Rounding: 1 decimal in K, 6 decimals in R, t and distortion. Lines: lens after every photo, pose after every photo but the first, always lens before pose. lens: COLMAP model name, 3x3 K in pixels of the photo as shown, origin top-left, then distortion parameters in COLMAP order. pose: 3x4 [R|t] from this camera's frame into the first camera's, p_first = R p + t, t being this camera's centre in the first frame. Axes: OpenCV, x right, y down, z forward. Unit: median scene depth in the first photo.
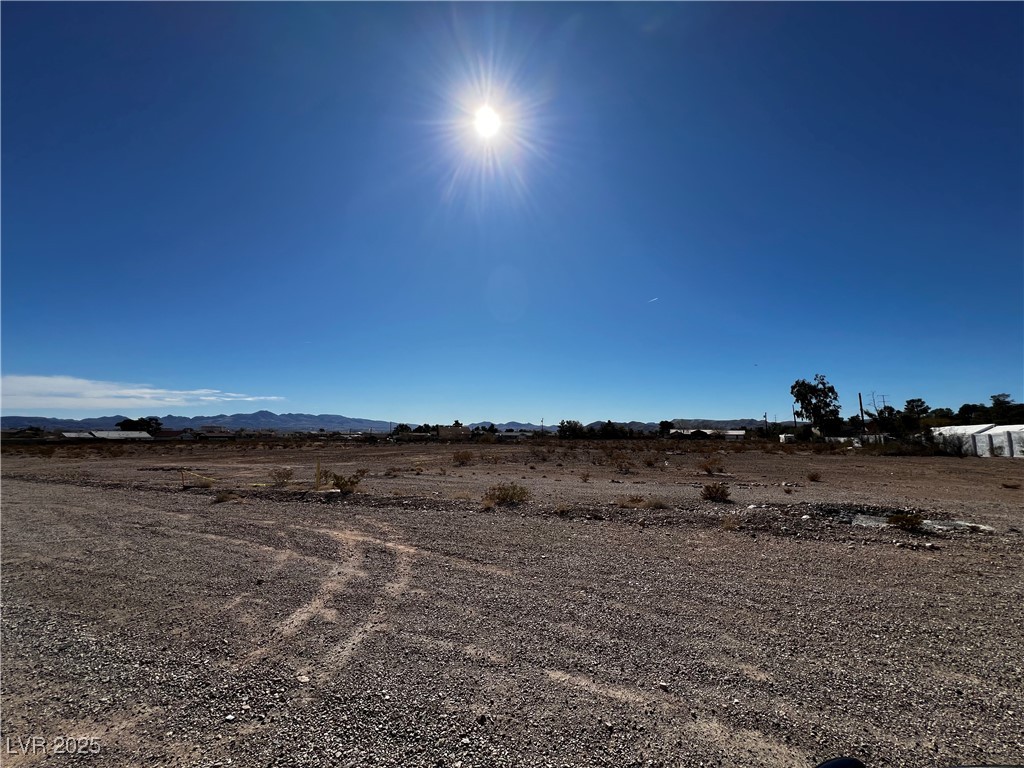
lens RADIAL K [[414.2, 0, 513.7], [0, 414.2, 363.7], [0, 0, 1]] dist [-0.000861, 0.000681]
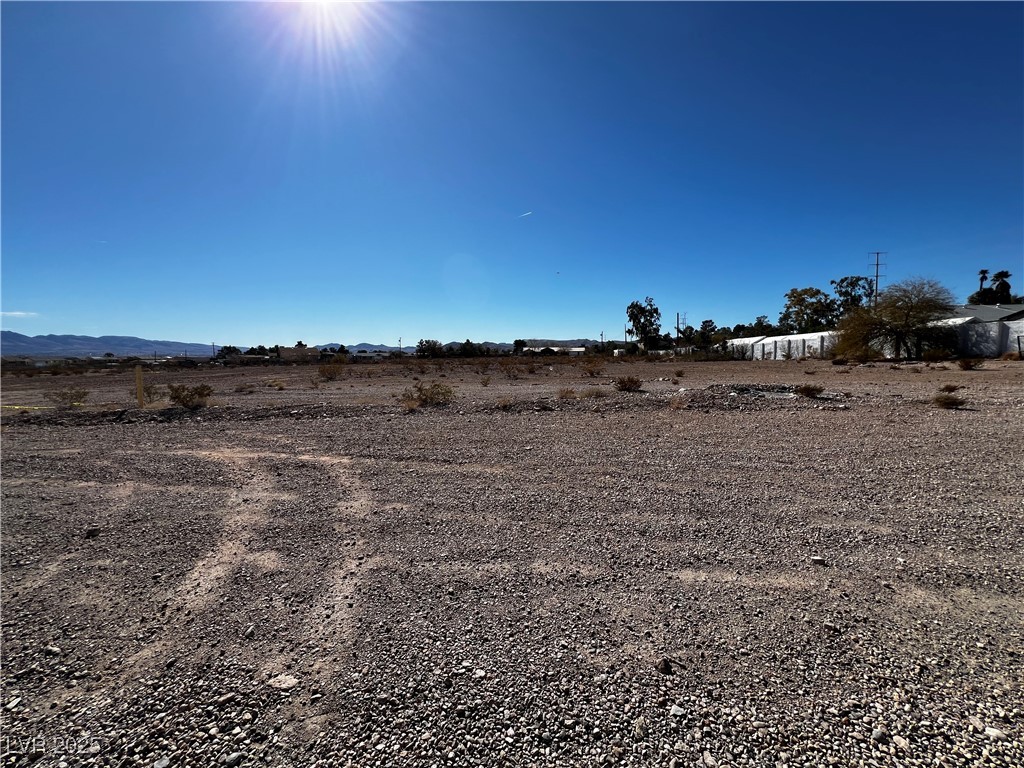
lens RADIAL K [[414.2, 0, 509.6], [0, 414.2, 360.5], [0, 0, 1]] dist [-0.000861, 0.000681]
pose [[0.941271, -0.024571, 0.336756, -0.145639], [-0.035562, 0.984587, 0.171241, 0.098683], [-0.335773, -0.173160, 0.925890, 0.180069]]
